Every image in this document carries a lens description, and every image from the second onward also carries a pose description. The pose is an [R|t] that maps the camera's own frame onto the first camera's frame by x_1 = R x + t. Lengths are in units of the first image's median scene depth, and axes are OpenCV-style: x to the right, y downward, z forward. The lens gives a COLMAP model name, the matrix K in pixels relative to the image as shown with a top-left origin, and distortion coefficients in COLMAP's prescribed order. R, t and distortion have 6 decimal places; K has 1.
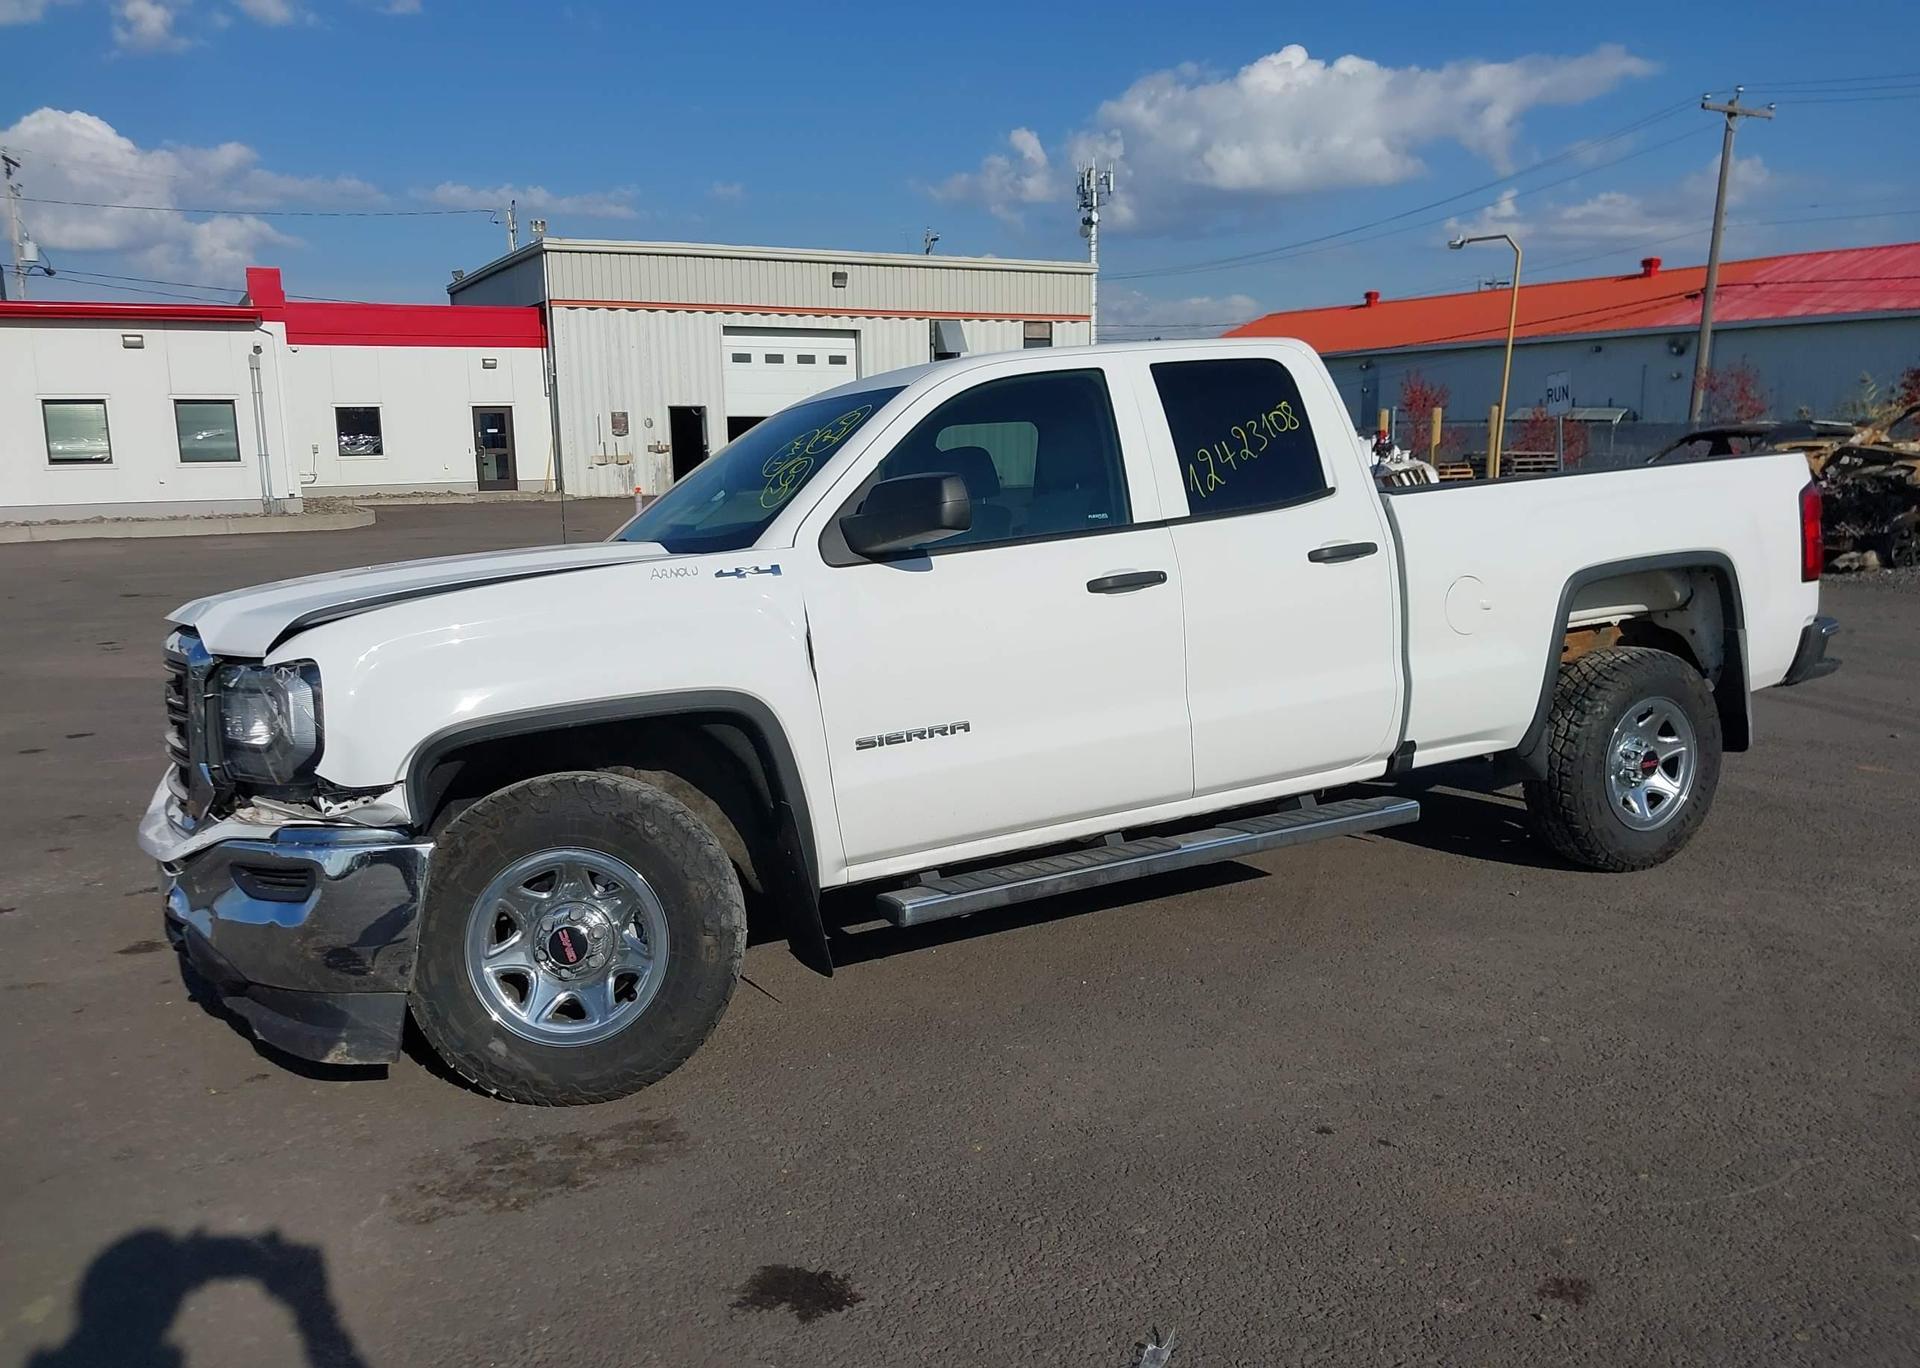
lens RADIAL K [[1545.2, 0, 960.0], [0, 1545.2, 684.0], [0, 0, 1]] dist [0.069106, -0.085927]
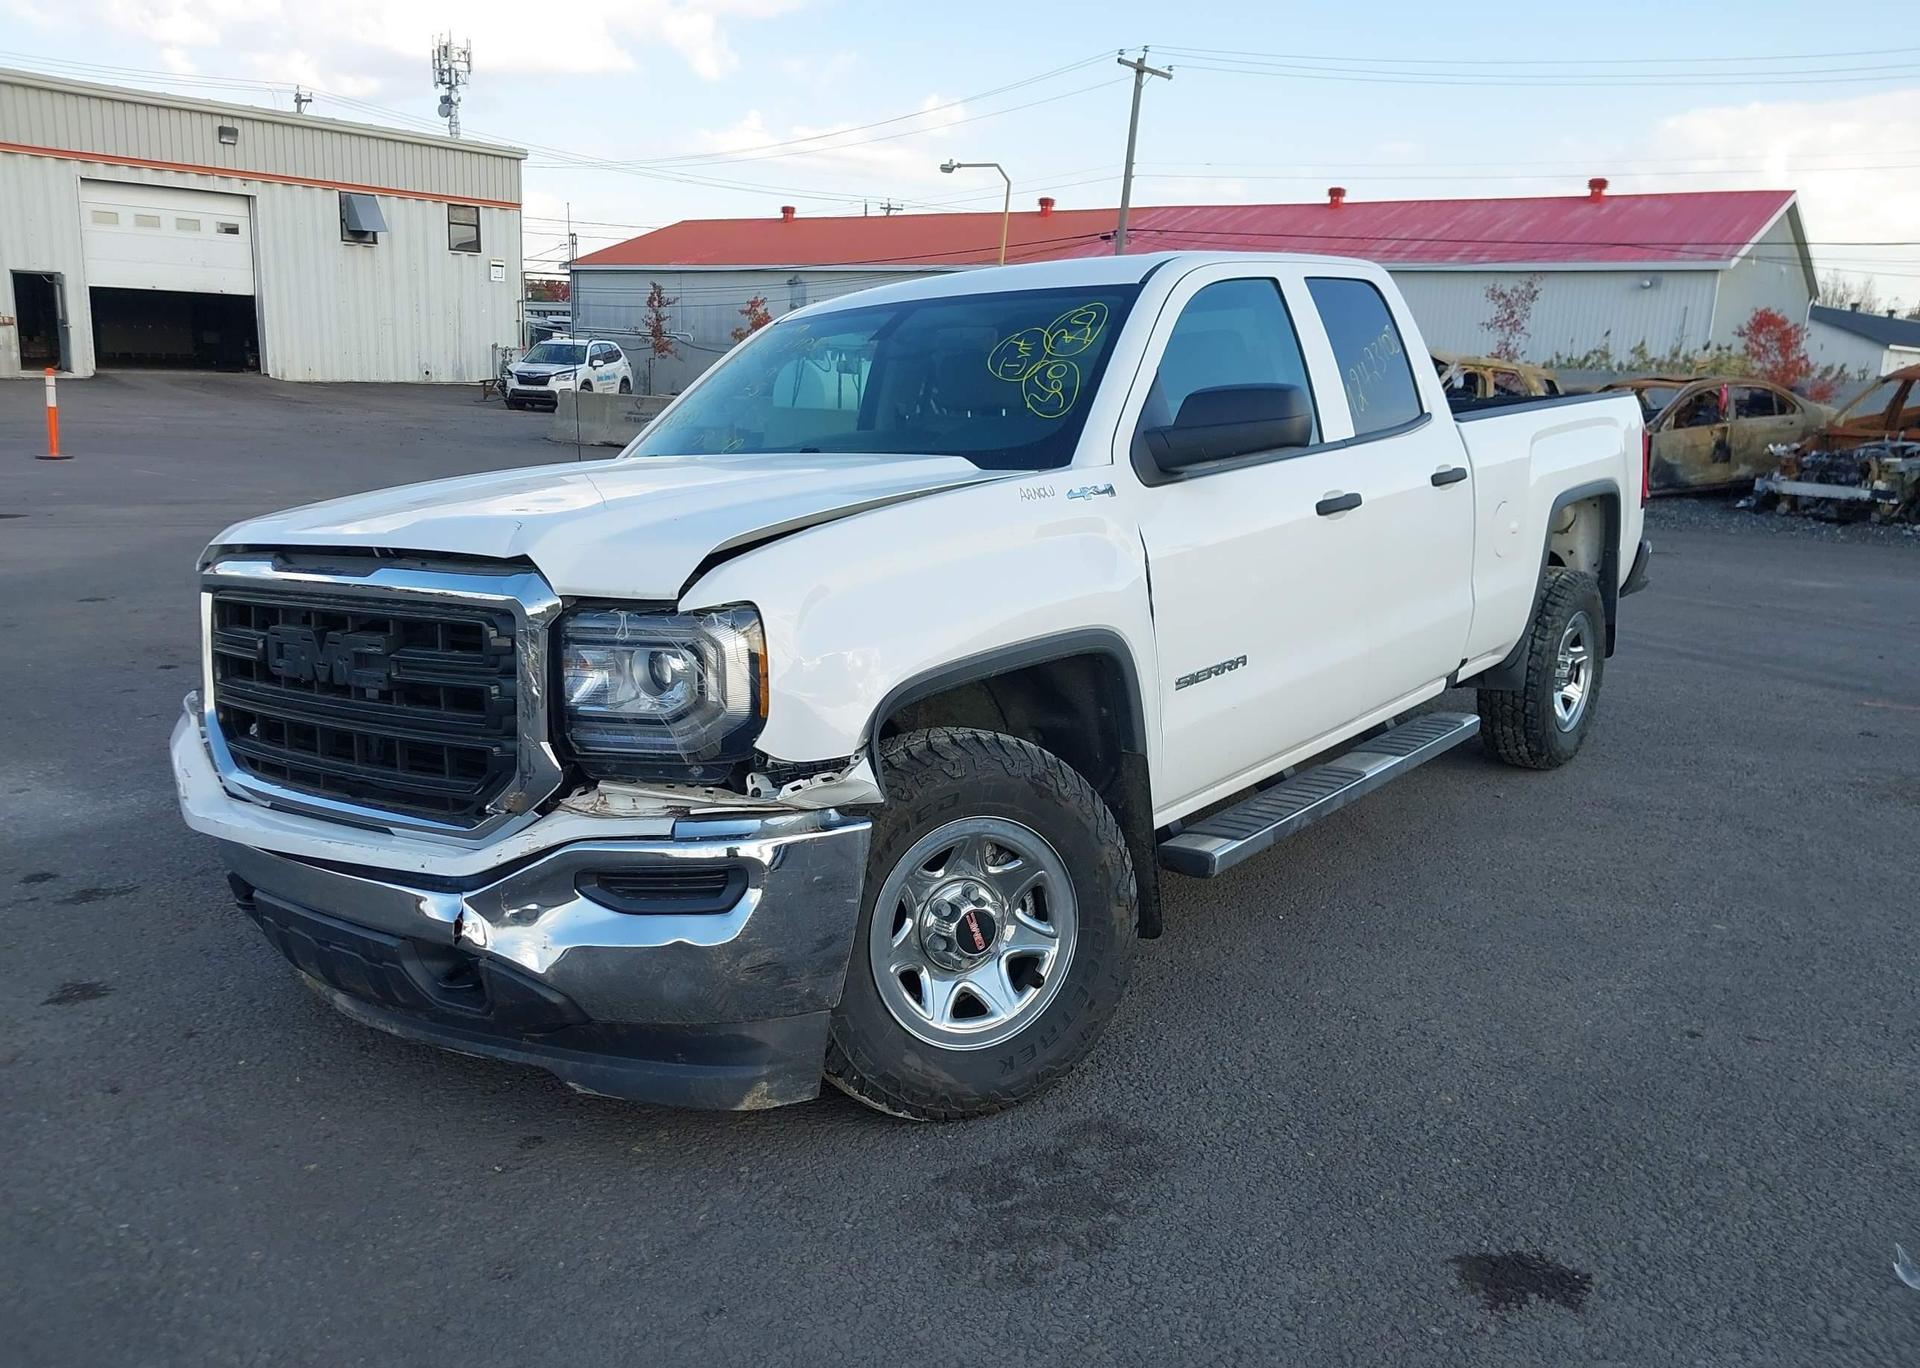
lens RADIAL K [[1545.2, 0, 960.0], [0, 1545.2, 684.0], [0, 0, 1]] dist [0.069106, -0.085927]
pose [[0.917433, -0.037131, 0.396155, -0.081352], [0.014547, 0.998101, 0.059862, -0.002558], [-0.397625, -0.049156, 0.916230, 0.031900]]
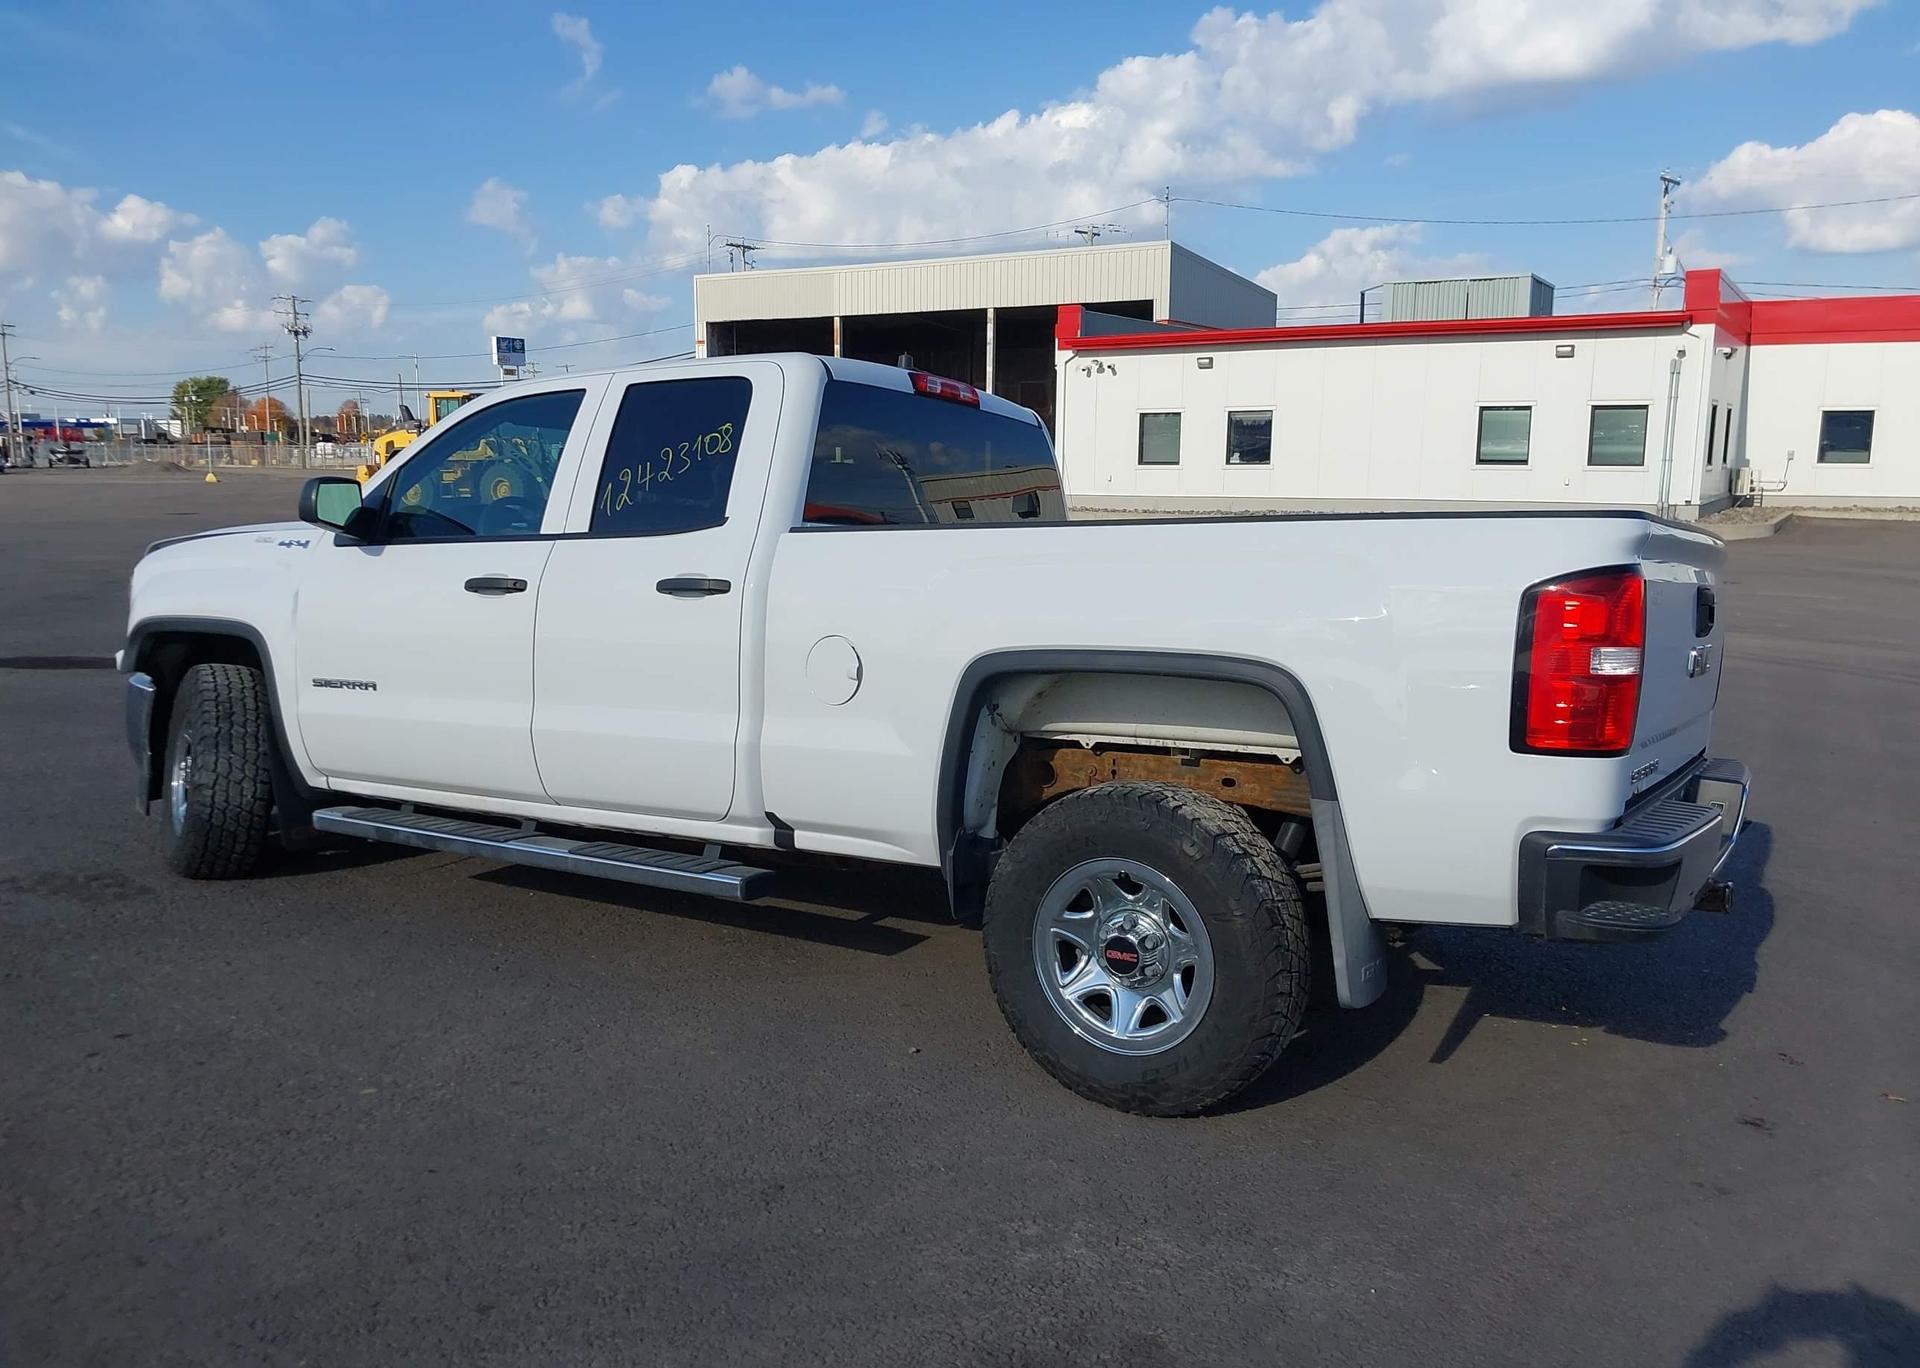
lens RADIAL K [[1545.2, 0, 960.0], [0, 1545.2, 684.0], [0, 0, 1]] dist [0.069106, -0.085927]
pose [[0.496077, 0.151540, -0.854952, 0.199299], [-0.152398, 0.984563, 0.086086, -0.023307], [0.854800, 0.087587, 0.511513, 0.119777]]
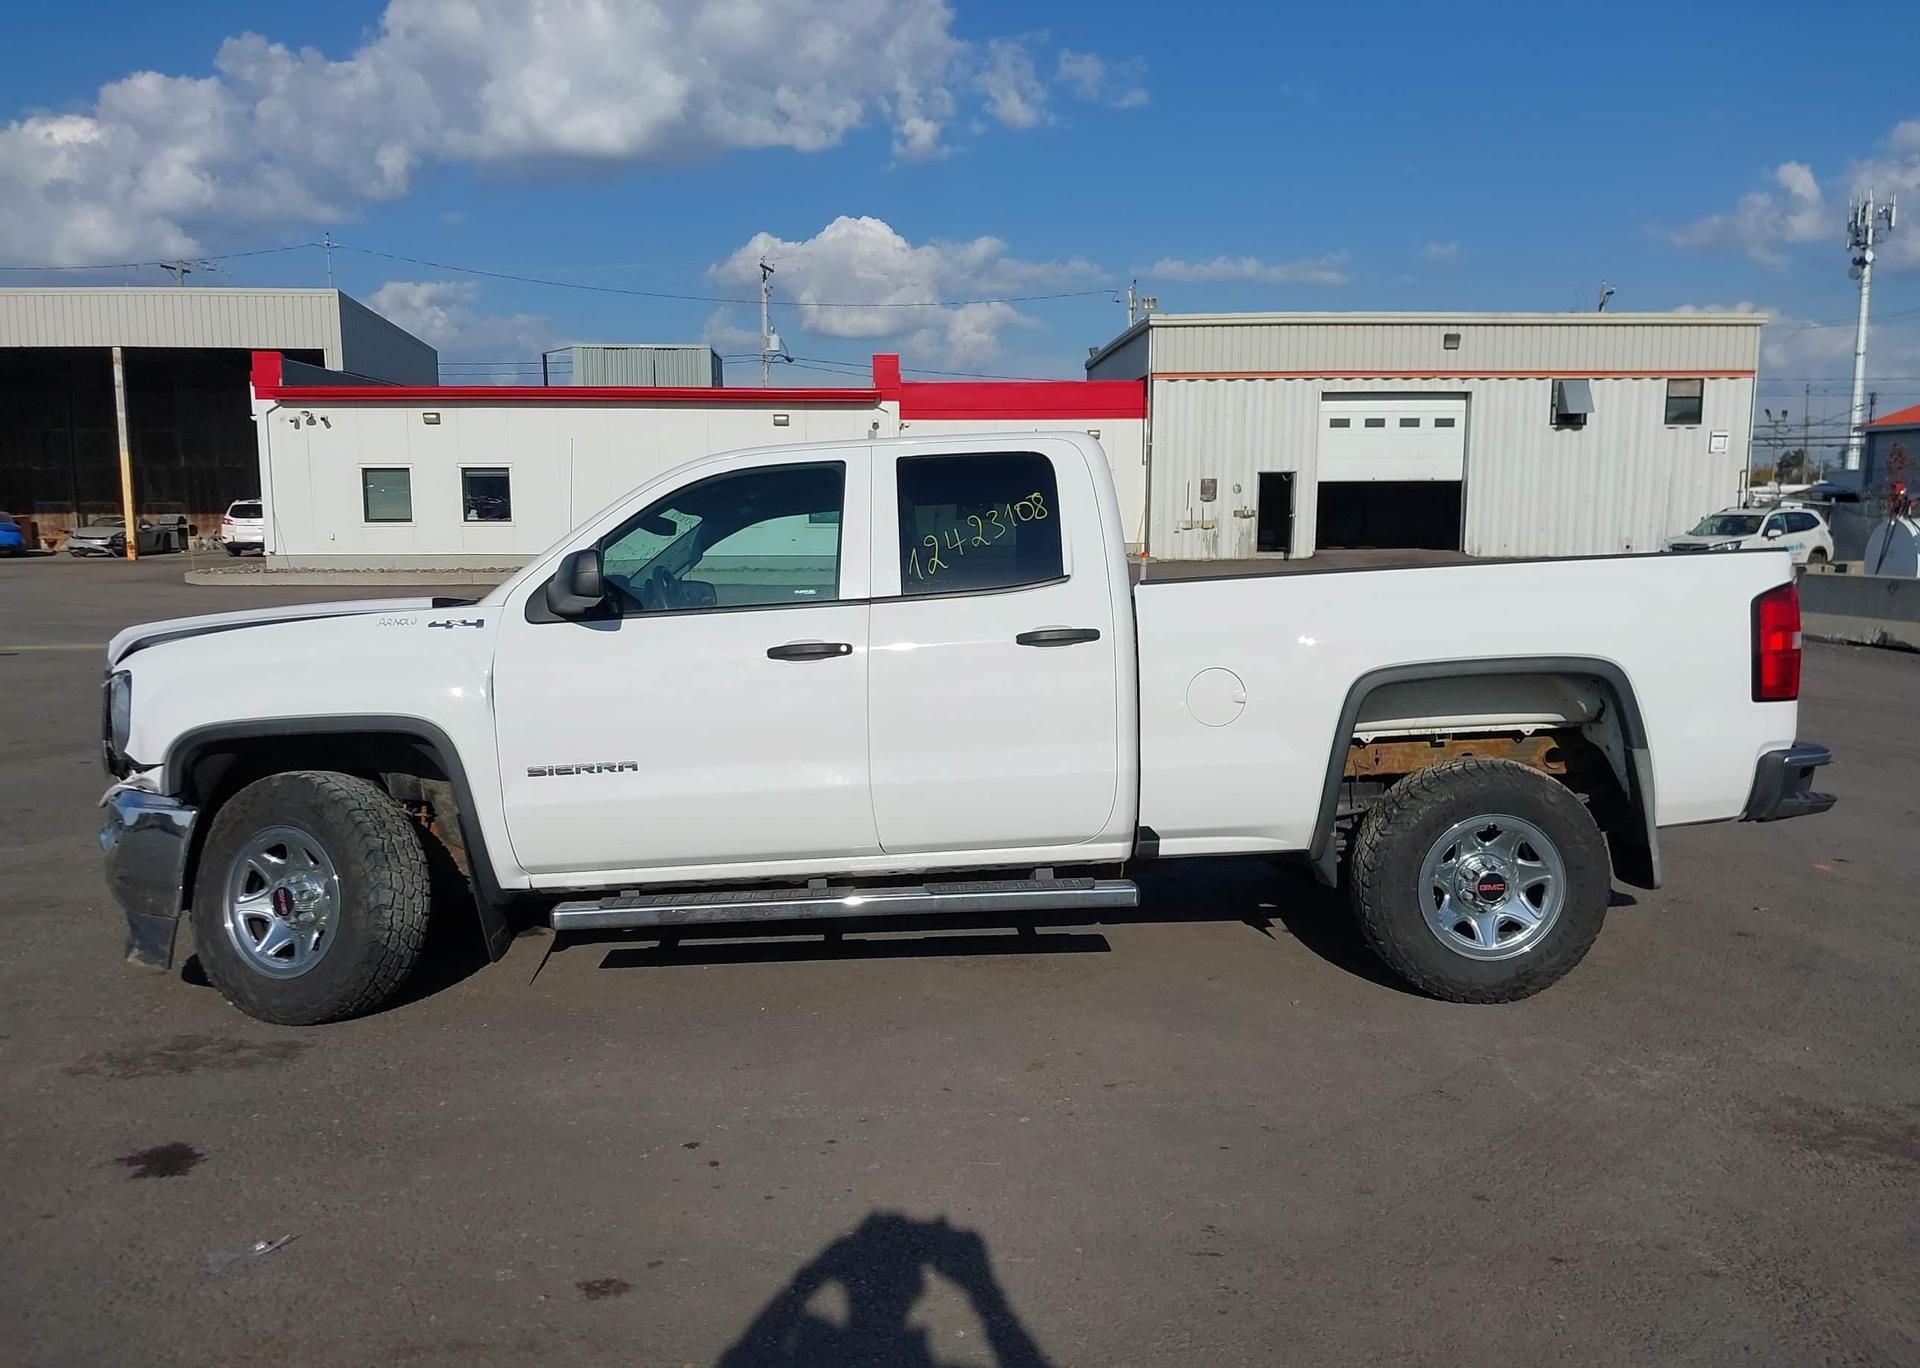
lens RADIAL K [[1527.5, 0, 968.6], [0, 1527.5, 727.1], [0, 0, 1]] dist [0.116690, -0.198416]
pose [[0.899974, 0.077017, -0.429085, 0.112588], [-0.081666, 0.996631, 0.007598, -0.004880], [0.428225, 0.028204, 0.903232, 0.009181]]
